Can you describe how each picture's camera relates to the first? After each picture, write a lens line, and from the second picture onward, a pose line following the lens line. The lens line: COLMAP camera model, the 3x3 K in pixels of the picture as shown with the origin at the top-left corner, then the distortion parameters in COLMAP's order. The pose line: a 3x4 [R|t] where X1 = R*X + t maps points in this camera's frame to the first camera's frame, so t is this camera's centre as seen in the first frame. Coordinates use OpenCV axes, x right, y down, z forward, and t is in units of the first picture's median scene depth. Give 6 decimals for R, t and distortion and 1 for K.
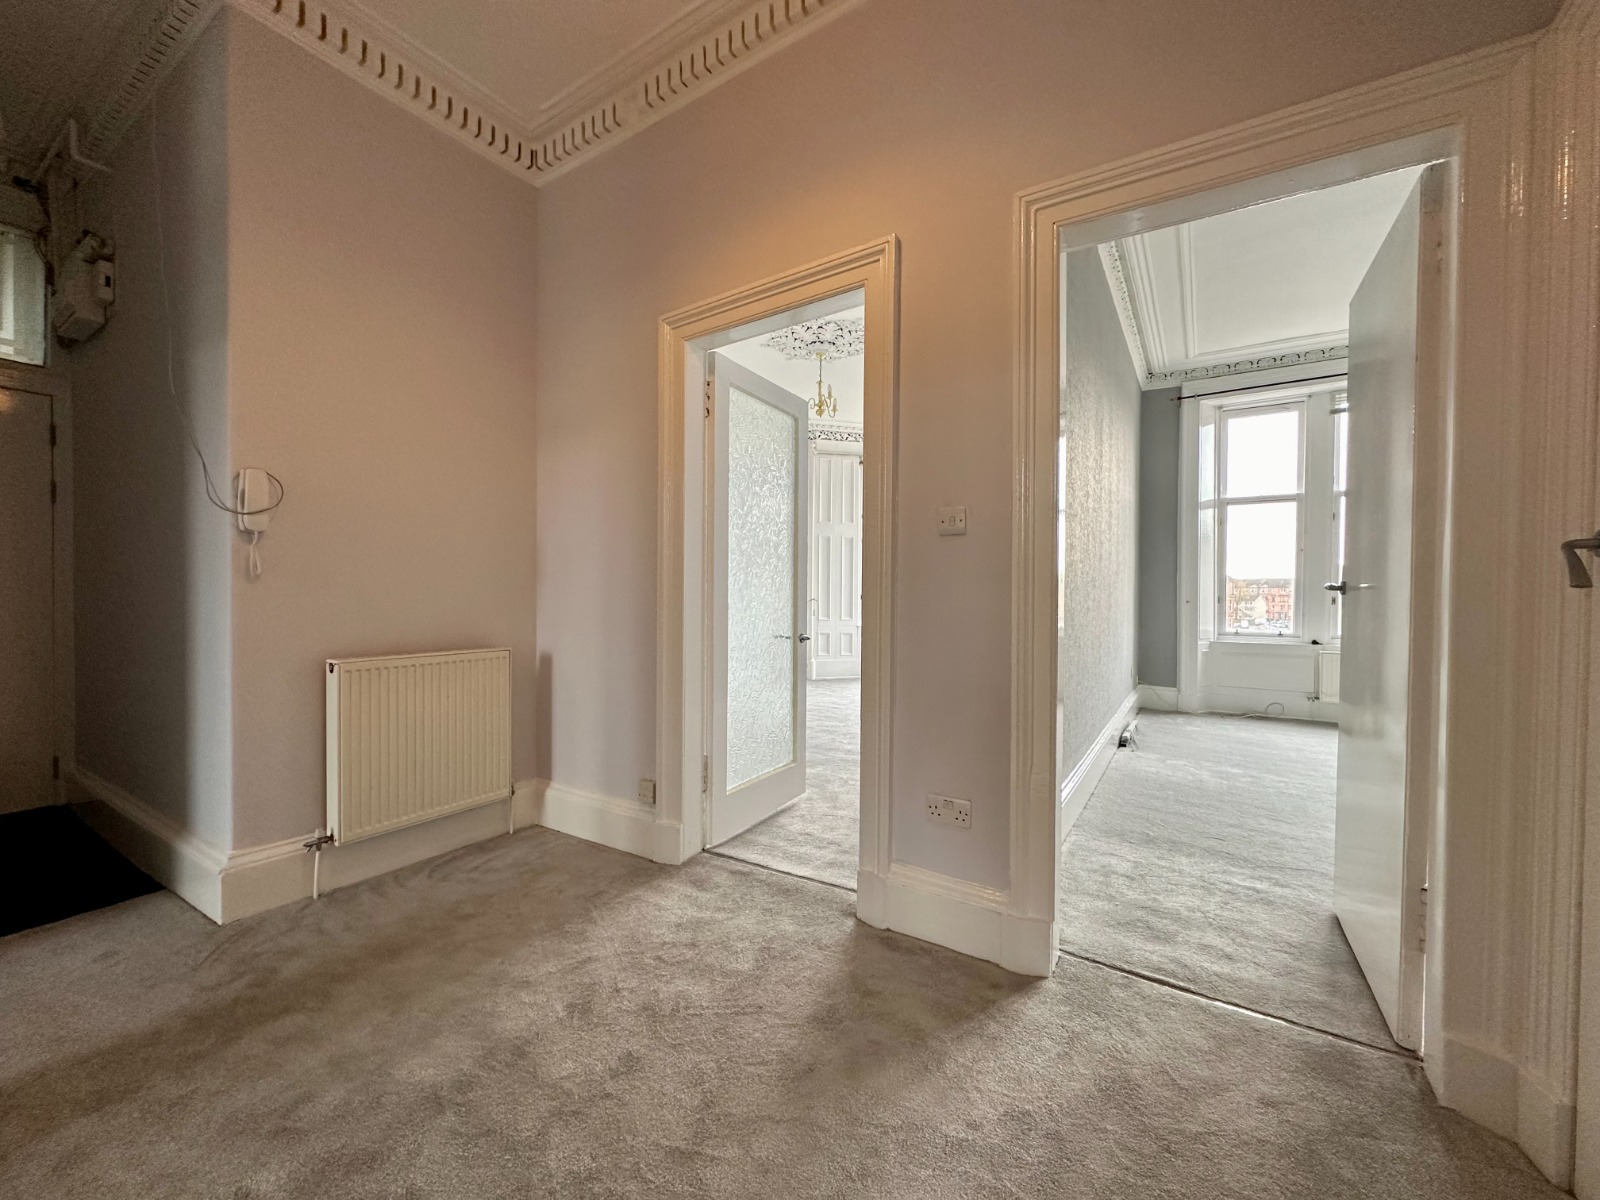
lens RADIAL K [[624.8, 0, 800.0], [0, 624.8, 600.0], [0, 0, 1]] dist [-0.010777, -0.000331]
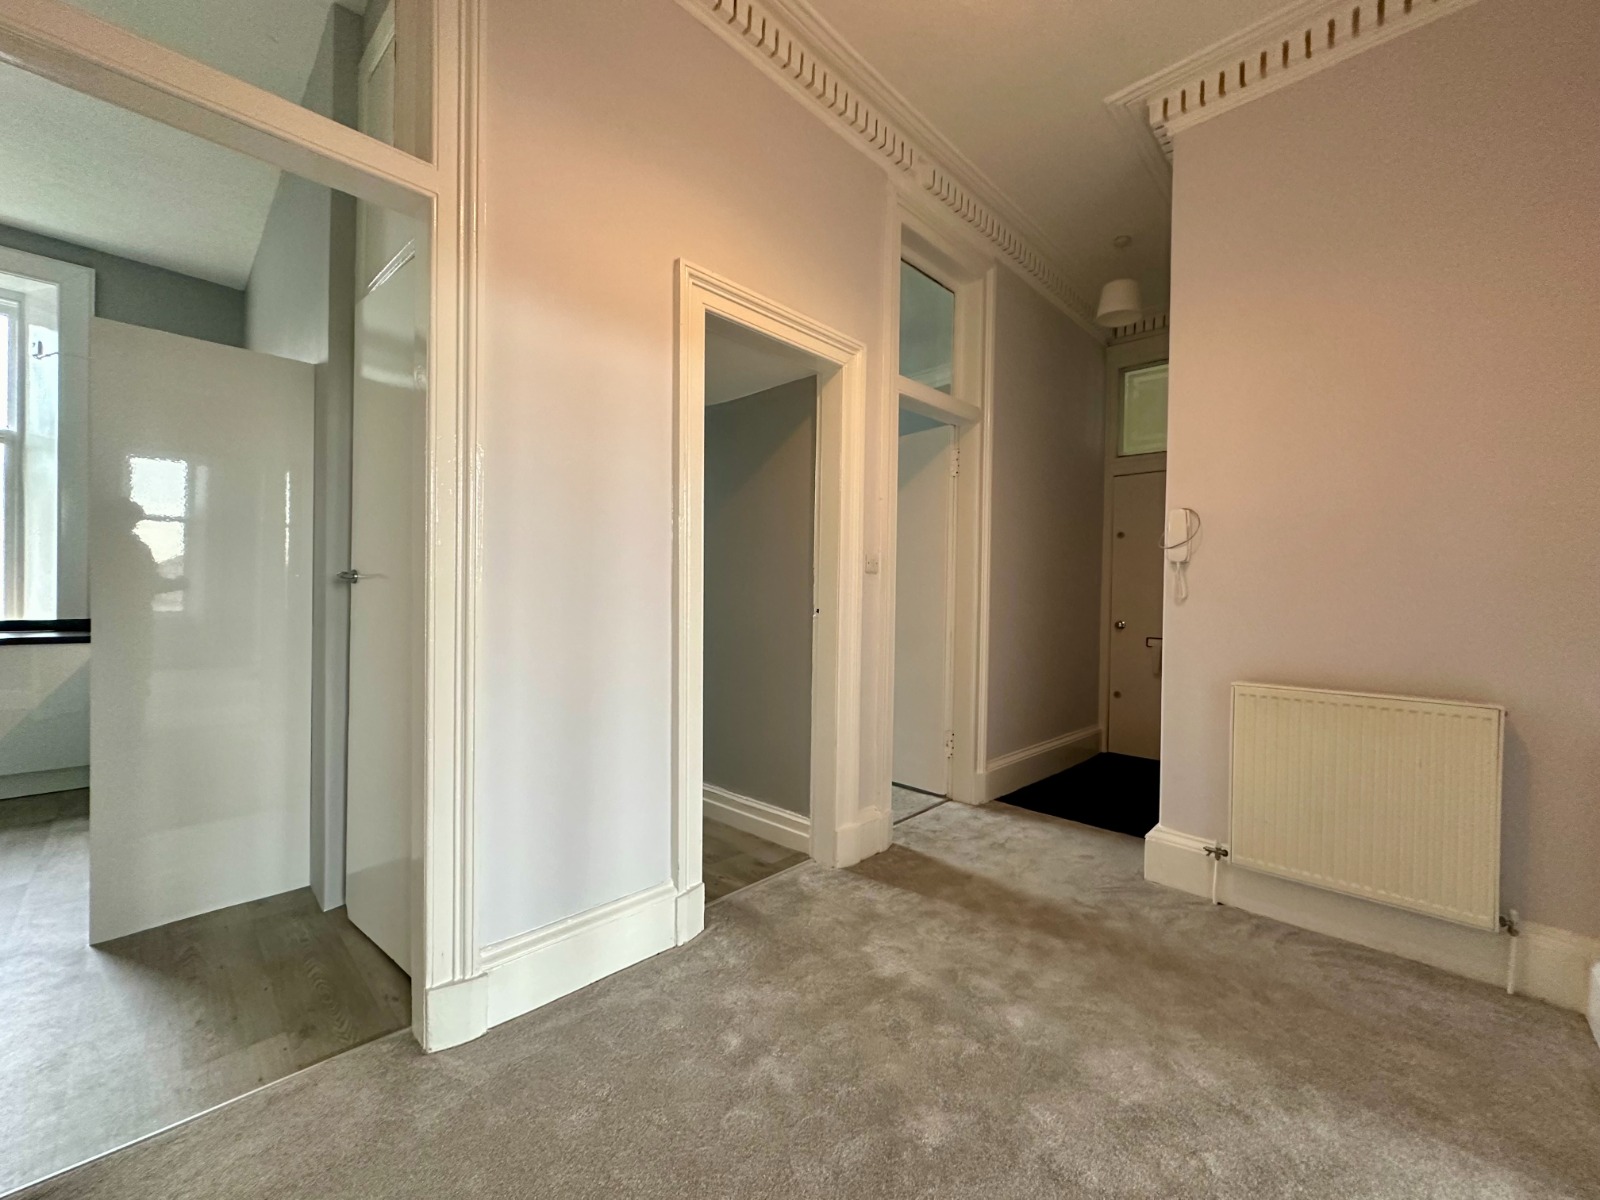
lens RADIAL K [[624.8, 0, 800.0], [0, 624.8, 600.0], [0, 0, 1]] dist [-0.010777, -0.000331]
pose [[-0.188351, -0.002832, -0.982098, 0.446223], [-0.032704, 0.999459, 0.003391, -0.019206], [0.981557, 0.032757, -0.188342, 0.555122]]
